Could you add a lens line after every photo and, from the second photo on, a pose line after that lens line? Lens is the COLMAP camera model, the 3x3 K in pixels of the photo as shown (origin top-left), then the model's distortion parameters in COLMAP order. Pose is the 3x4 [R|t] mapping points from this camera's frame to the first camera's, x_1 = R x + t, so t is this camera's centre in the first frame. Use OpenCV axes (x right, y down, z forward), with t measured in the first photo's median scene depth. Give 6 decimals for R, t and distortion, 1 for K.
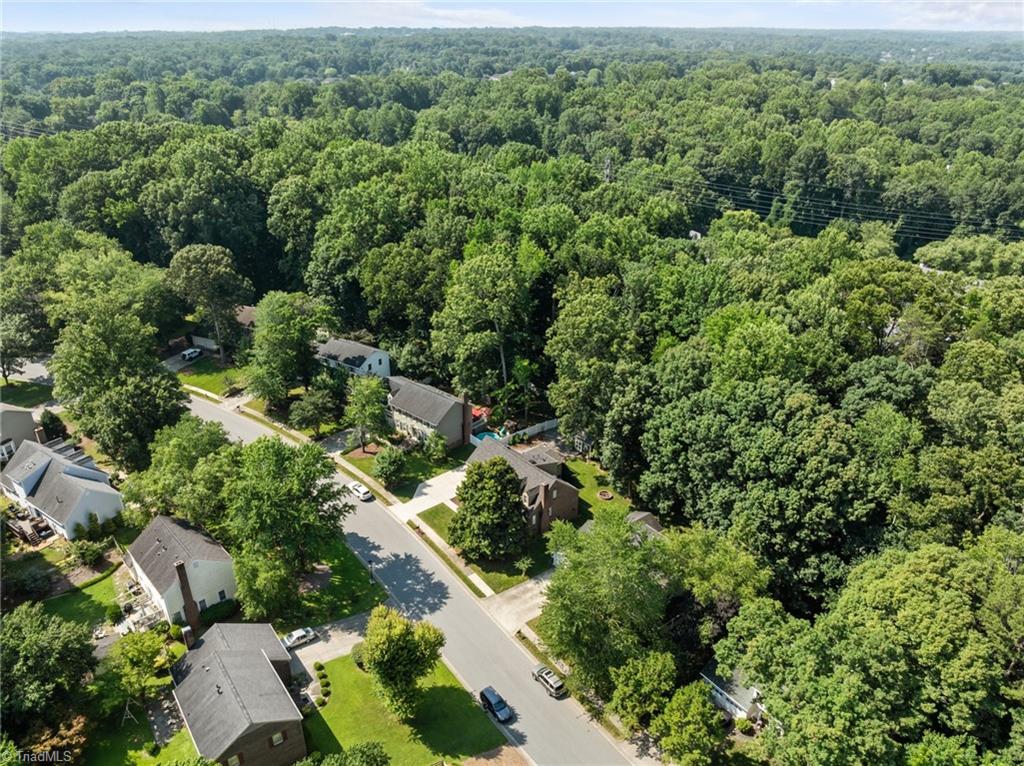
lens RADIAL K [[721.8, 0, 518.7], [0, 721.8, 376.5], [0, 0, 1]] dist [-0.038301, 0.005295]
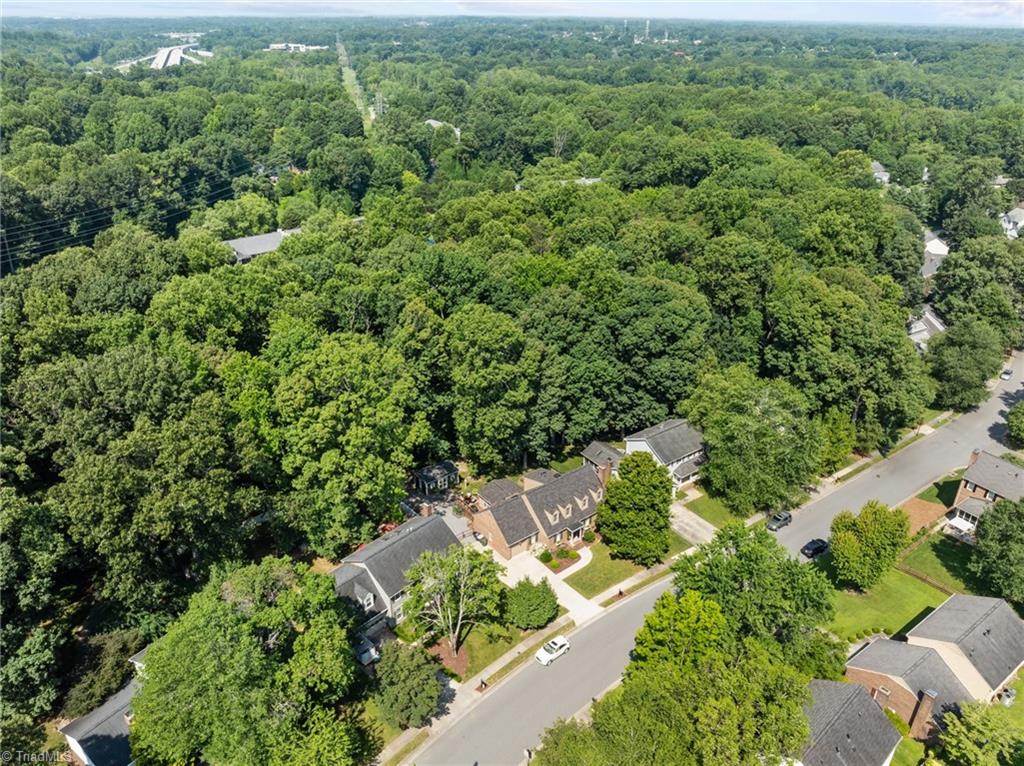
lens RADIAL K [[721.8, 0, 518.7], [0, 721.8, 376.5], [0, 0, 1]] dist [-0.038301, 0.005295]
pose [[0.029395, -0.443879, 0.895604, -0.769766], [0.423974, 0.816936, 0.390975, -0.379505], [-0.905197, 0.368220, 0.212207, 0.786337]]
